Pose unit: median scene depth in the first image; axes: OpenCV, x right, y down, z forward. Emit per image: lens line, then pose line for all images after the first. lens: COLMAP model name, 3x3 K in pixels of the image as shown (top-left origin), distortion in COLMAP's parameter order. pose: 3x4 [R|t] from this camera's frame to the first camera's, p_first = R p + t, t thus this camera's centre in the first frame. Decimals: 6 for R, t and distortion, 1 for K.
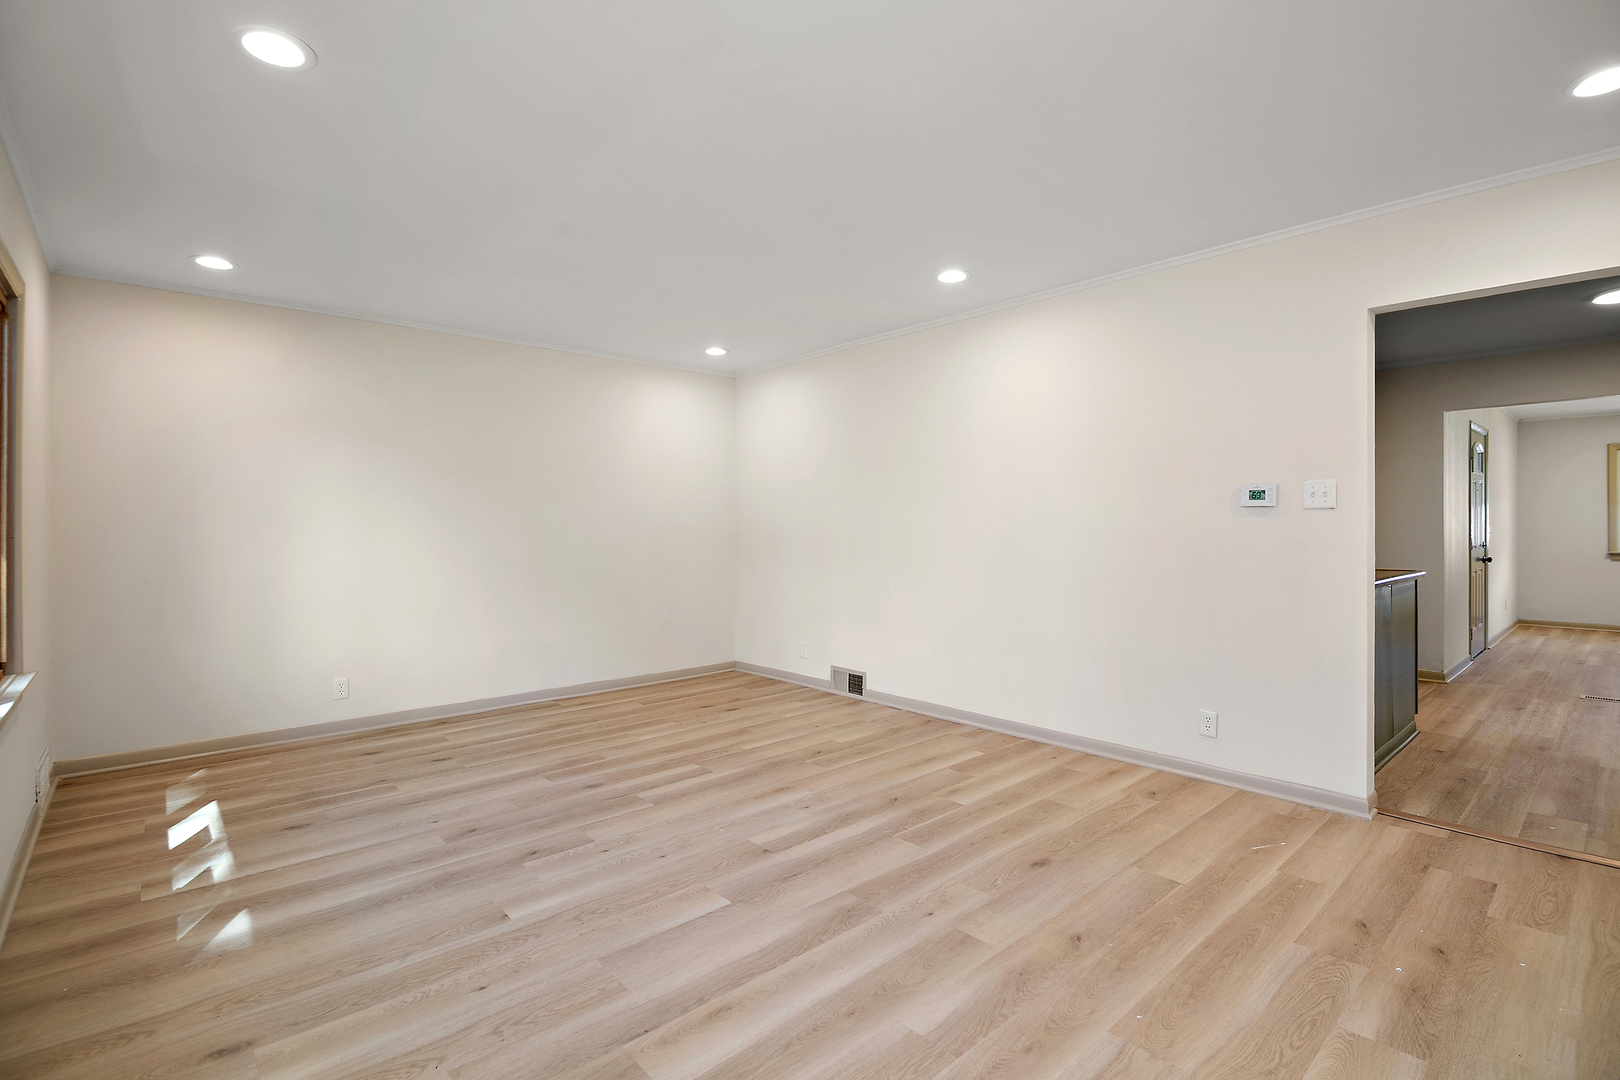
lens RADIAL K [[744.6, 0, 810.2], [0, 744.6, 527.9], [0, 0, 1]] dist [-0.001170, -0.000948]
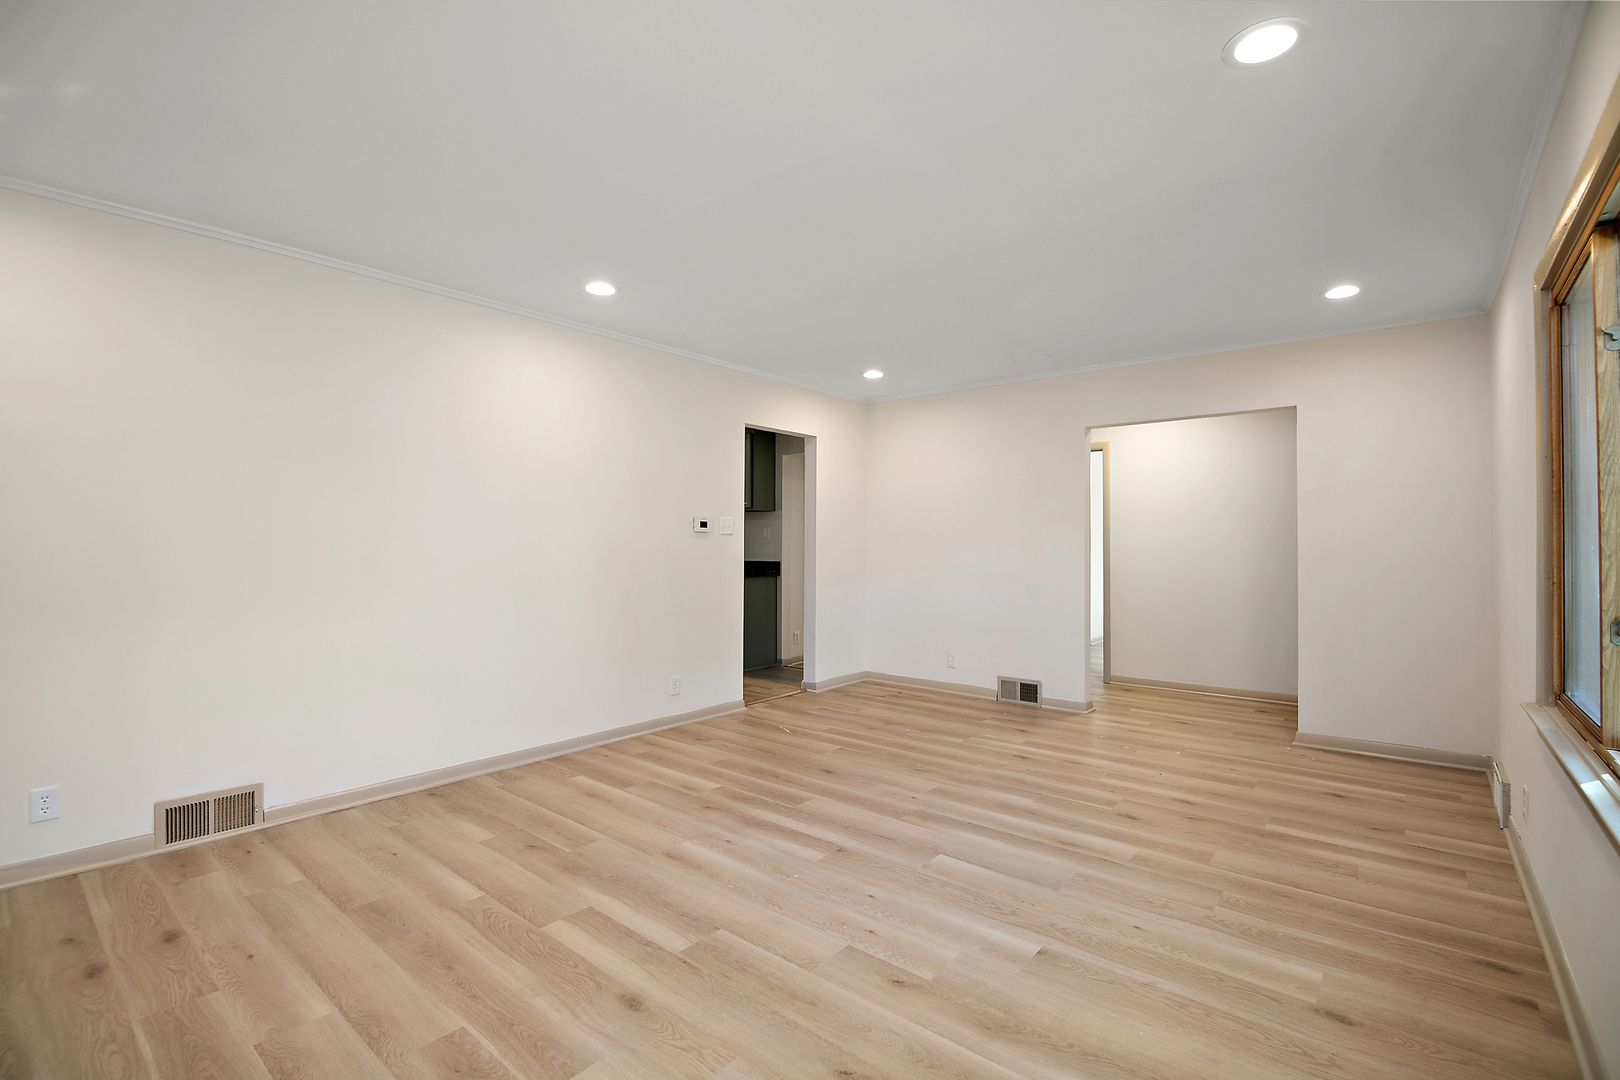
lens RADIAL K [[717.3, 0, 810.0], [0, 717.3, 540.0], [0, 0, 1]] dist [-0.003215, -0.000579]
pose [[-0.129287, 0.008590, 0.991570, -0.972191], [0.005206, 0.999955, -0.007983, 0.000177], [-0.991594, 0.004130, -0.129325, 1.065580]]
